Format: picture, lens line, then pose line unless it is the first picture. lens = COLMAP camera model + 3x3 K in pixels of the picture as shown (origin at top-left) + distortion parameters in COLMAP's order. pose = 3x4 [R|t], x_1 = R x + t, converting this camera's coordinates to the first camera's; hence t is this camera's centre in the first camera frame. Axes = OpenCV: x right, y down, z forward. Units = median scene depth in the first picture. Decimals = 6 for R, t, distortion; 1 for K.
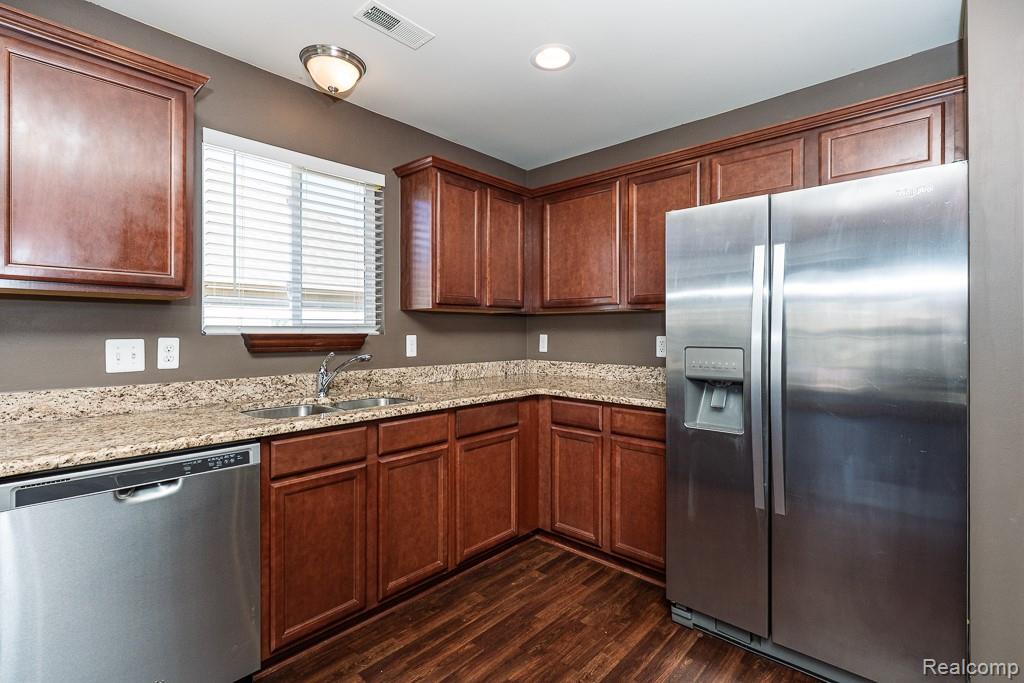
lens RADIAL K [[472.8, 0, 515.3], [0, 472.8, 334.6], [0, 0, 1]] dist [0.001054, -0.000120]
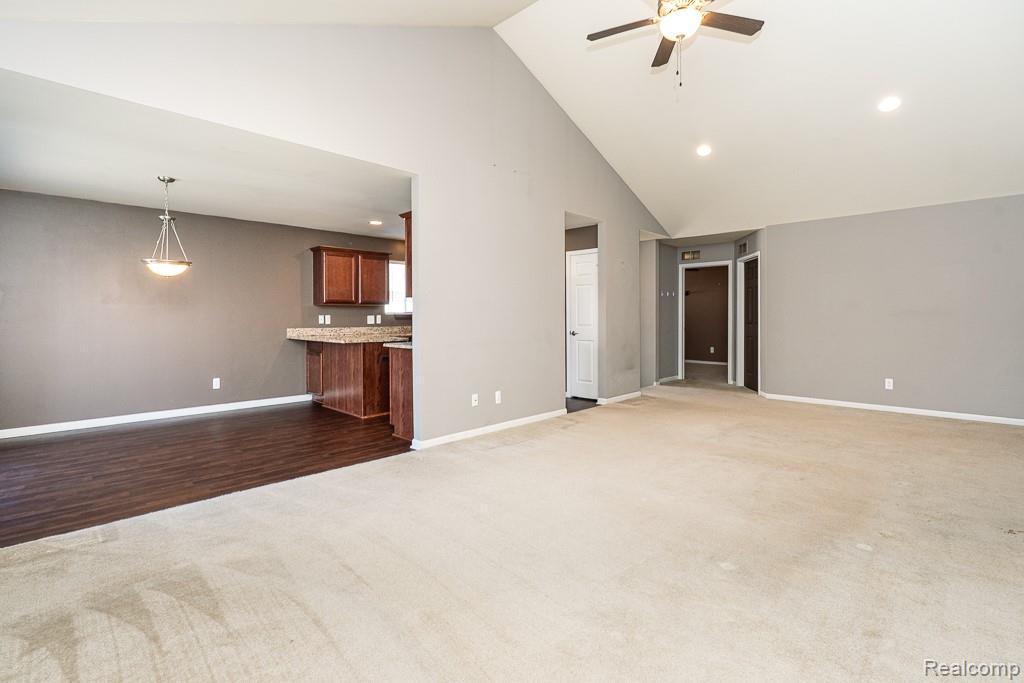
lens RADIAL K [[472.8, 0, 515.3], [0, 472.8, 334.6], [0, 0, 1]] dist [0.001054, -0.000120]
pose [[0.999443, -0.000718, -0.033369, 0.478944], [0.001864, 0.999409, 0.034332, 0.030398], [0.033325, -0.034375, 0.998853, -2.614763]]
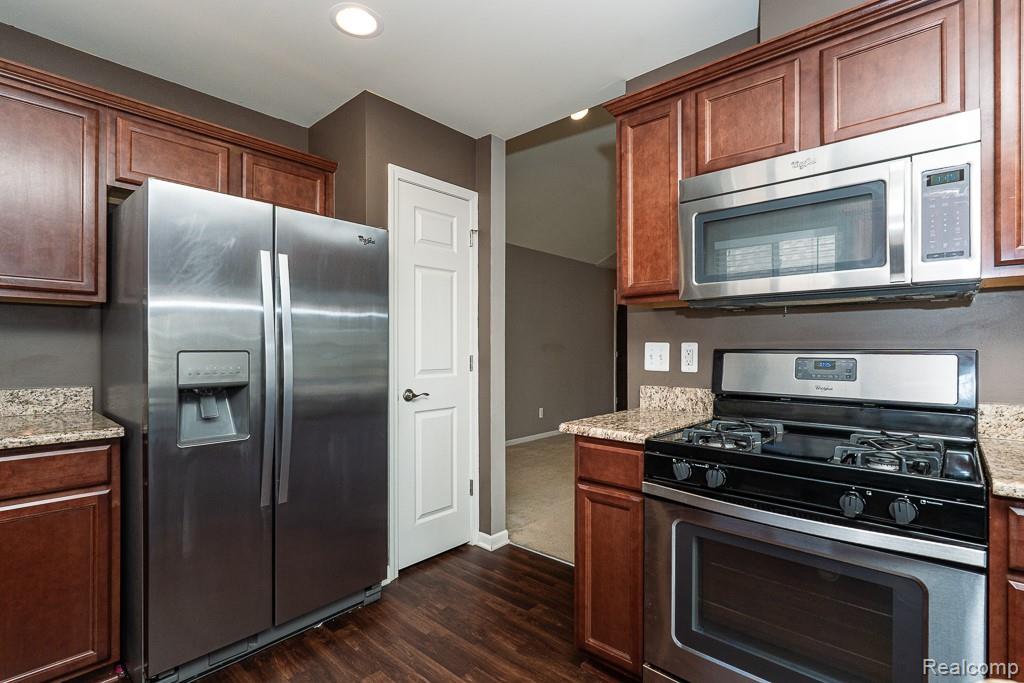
lens RADIAL K [[477.5, 0, 490.9], [0, 477.5, 345.5], [0, 0, 1]] dist [0.000828, 0.000165]
pose [[0.018043, 0.001981, 0.999835, -0.419223], [-0.003351, 0.999993, -0.001921, 0.014643], [-0.999832, -0.003316, 0.018050, 0.399498]]
